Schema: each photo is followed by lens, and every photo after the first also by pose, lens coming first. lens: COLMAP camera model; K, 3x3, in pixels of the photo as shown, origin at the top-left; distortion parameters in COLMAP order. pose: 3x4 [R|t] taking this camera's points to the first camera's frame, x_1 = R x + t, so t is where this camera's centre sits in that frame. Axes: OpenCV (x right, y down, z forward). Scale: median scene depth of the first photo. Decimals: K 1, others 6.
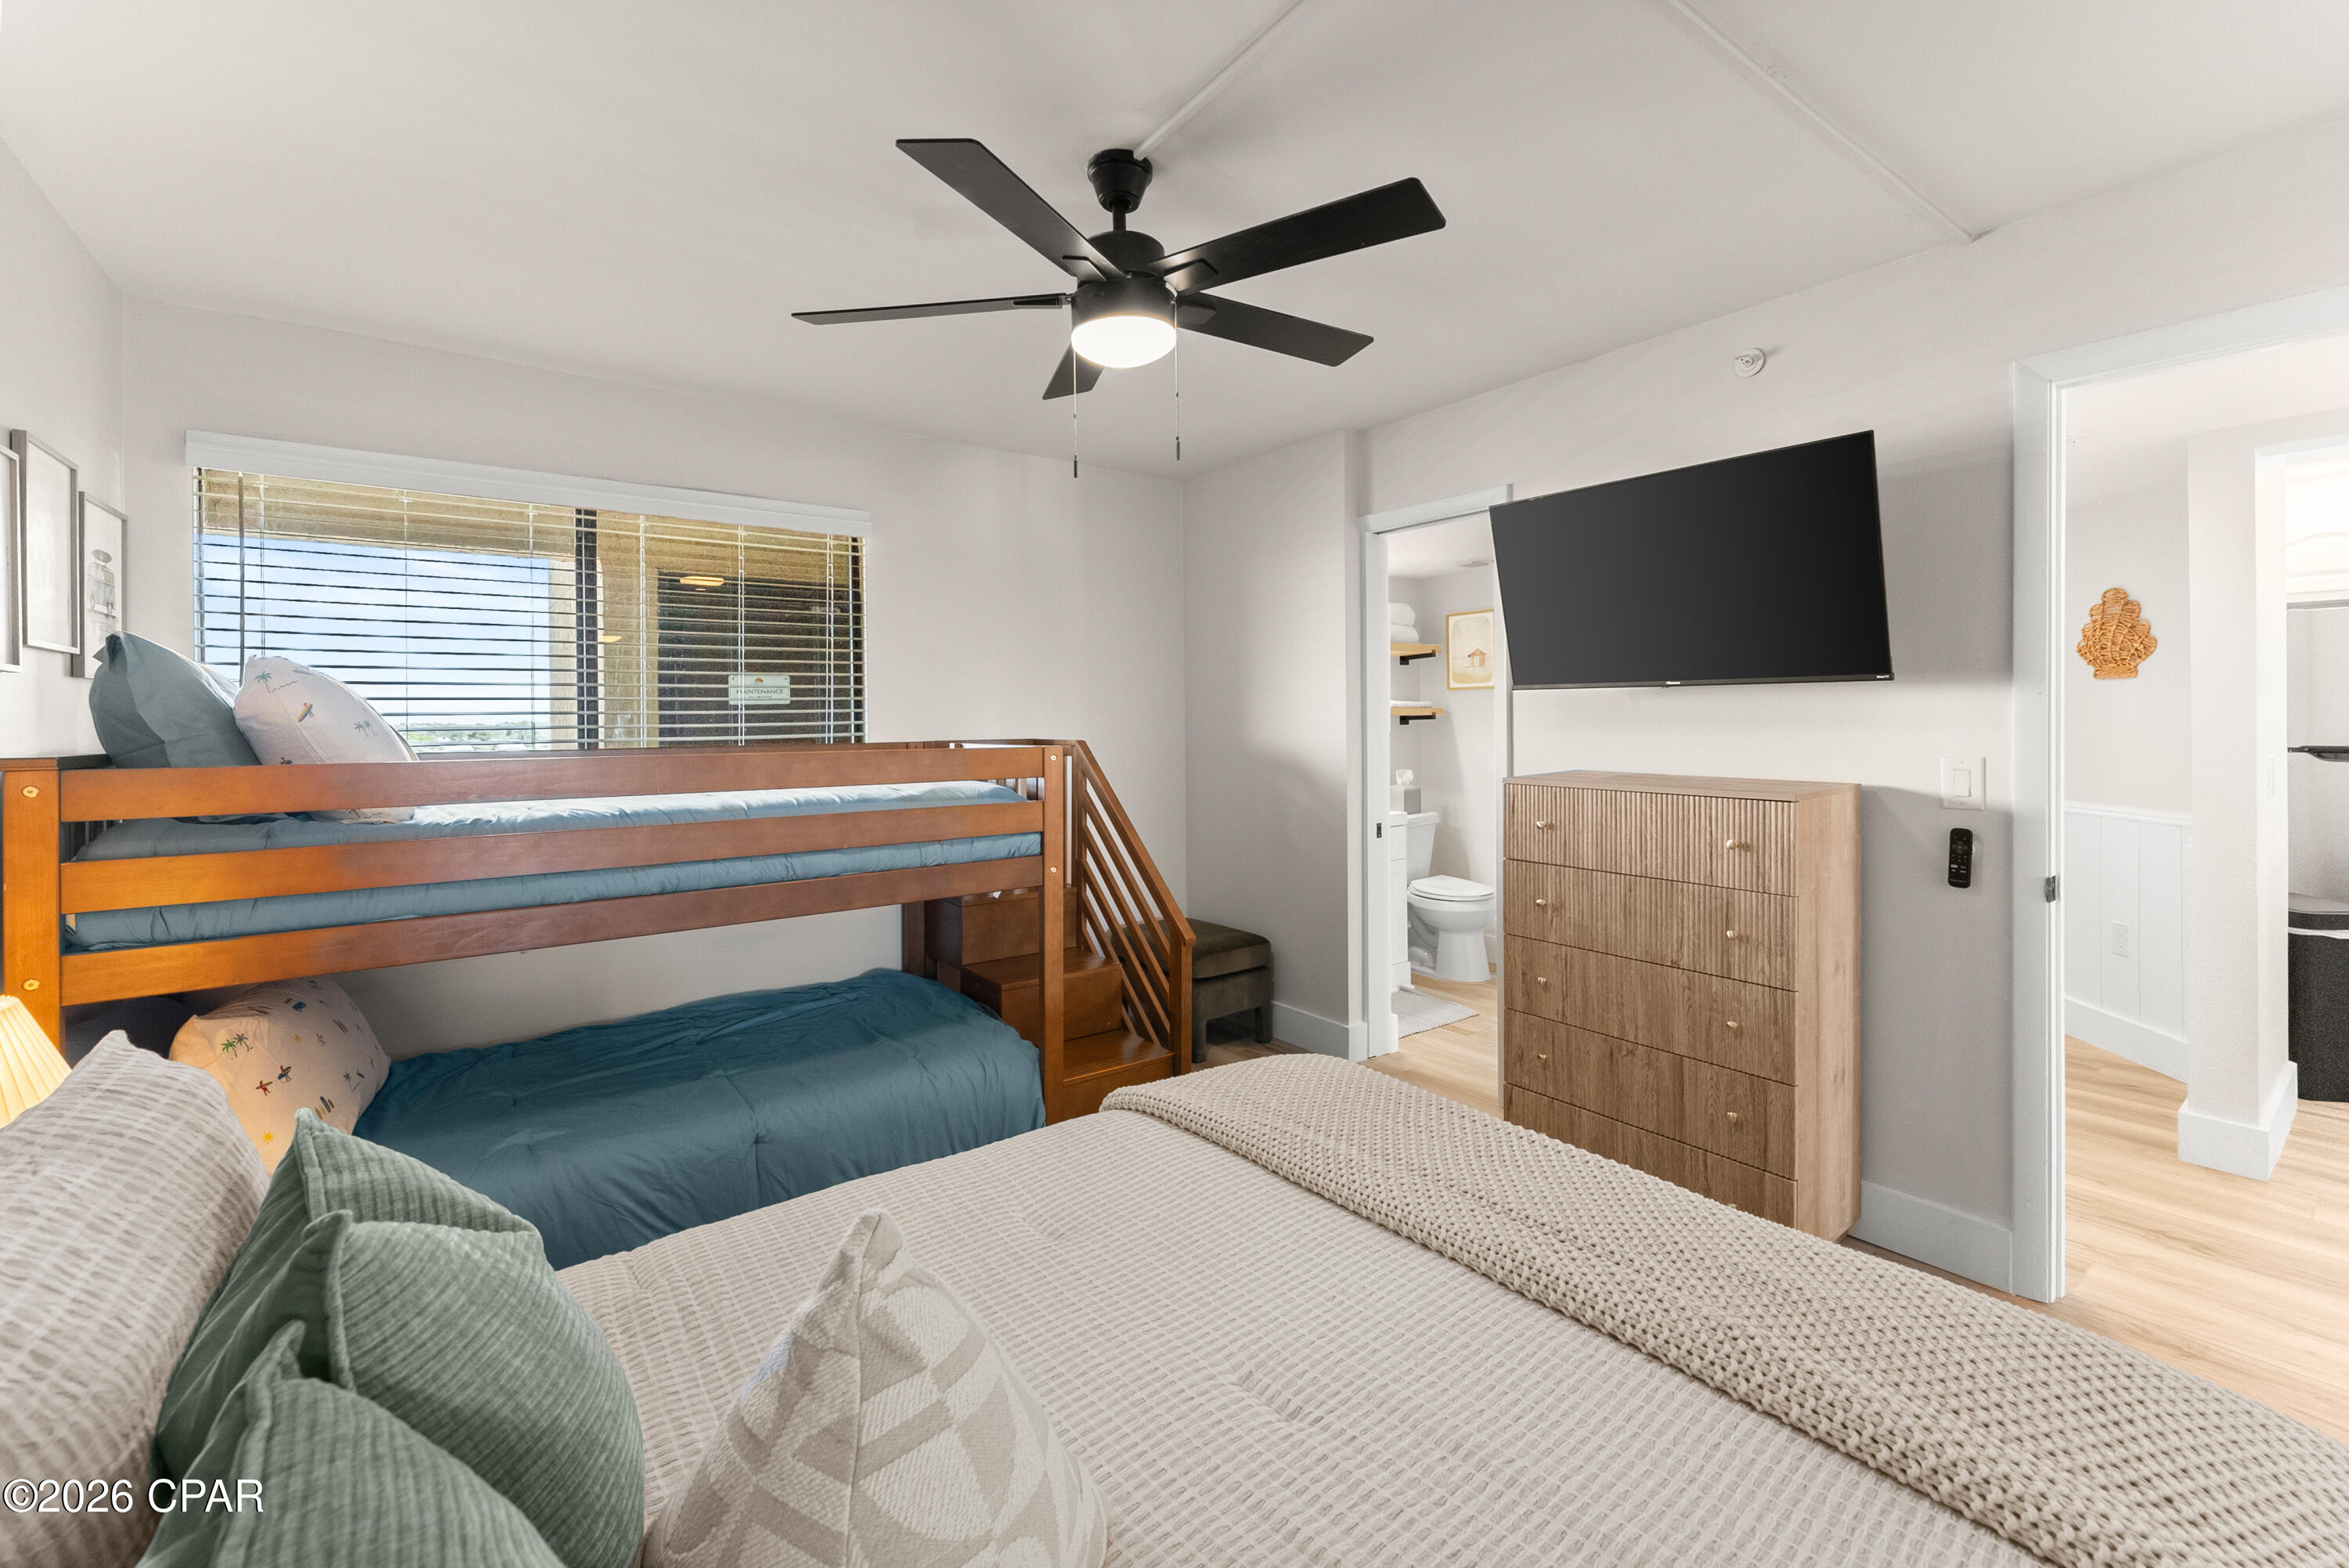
lens RADIAL K [[955.4, 0, 1175.0], [0, 955.4, 734.9], [0, 0, 1]] dist [-0.001751, 0.000424]
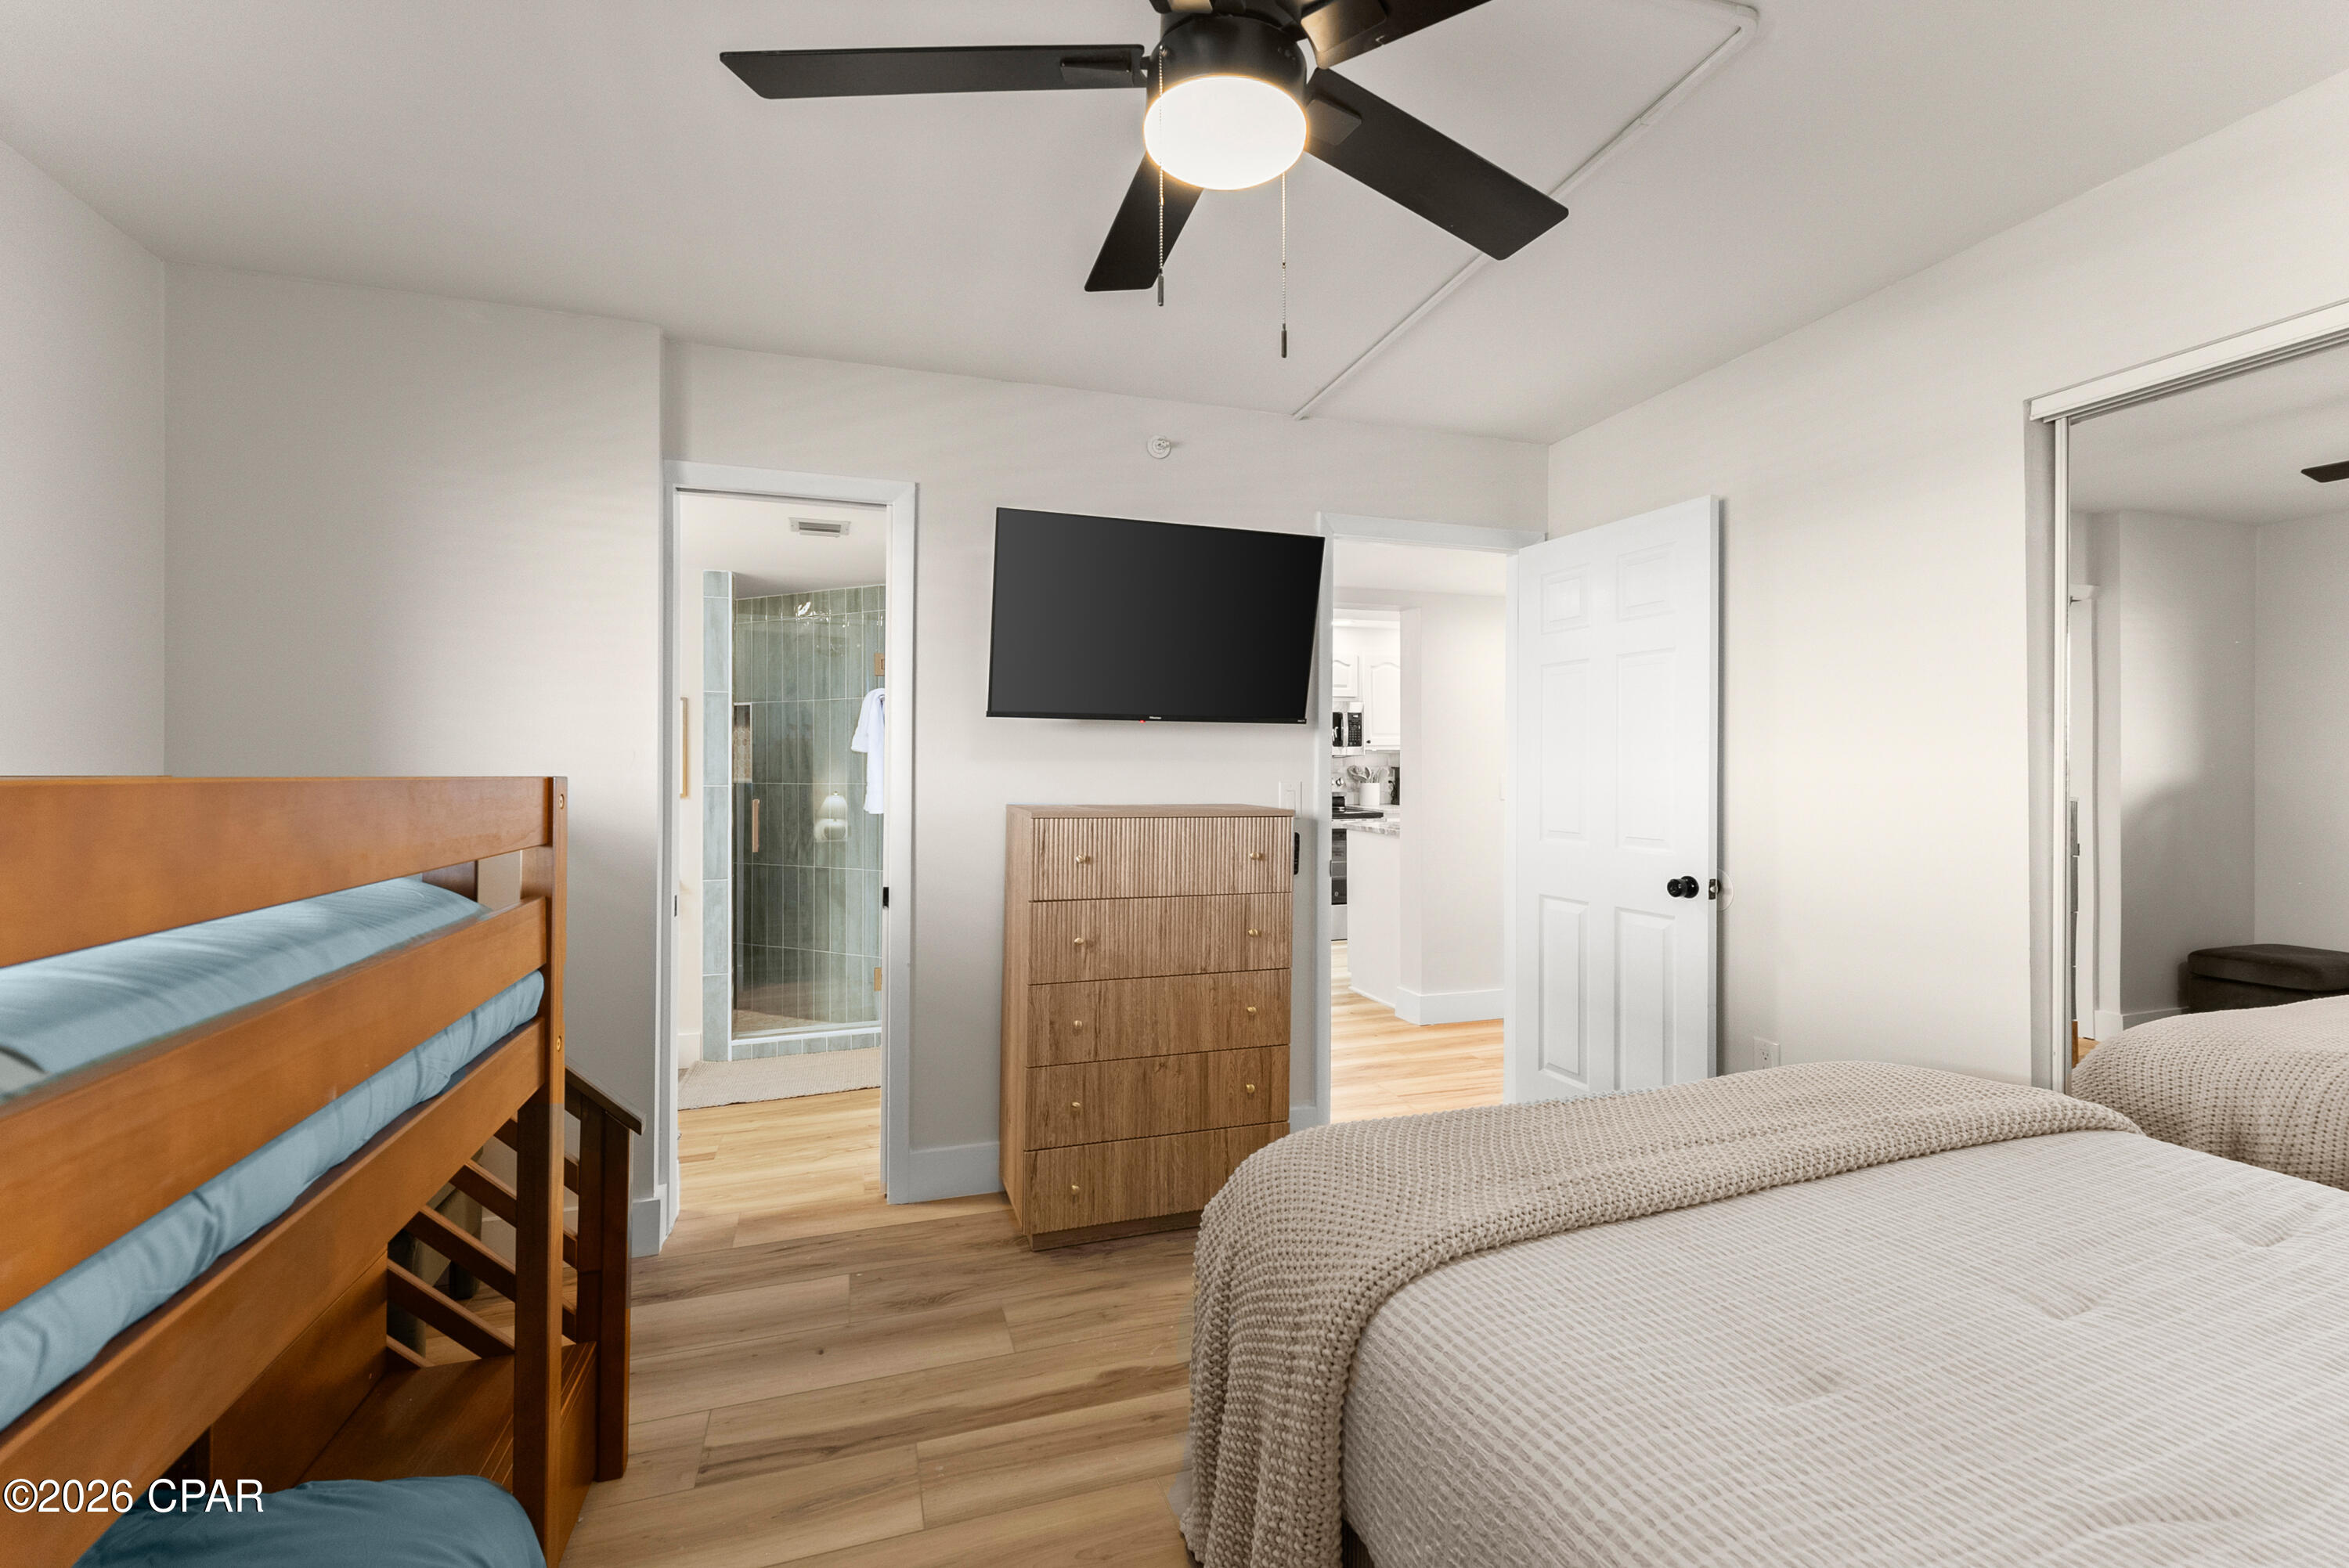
lens RADIAL K [[961.7, 0, 1181.4], [0, 961.7, 773.8], [0, 0, 1]] dist [-0.000728, -0.000060]
pose [[0.329104, 0.005409, 0.944278, -0.516700], [0.013859, 0.999848, -0.010557, 0.022211], [-0.944192, 0.016561, 0.328979, 0.624933]]
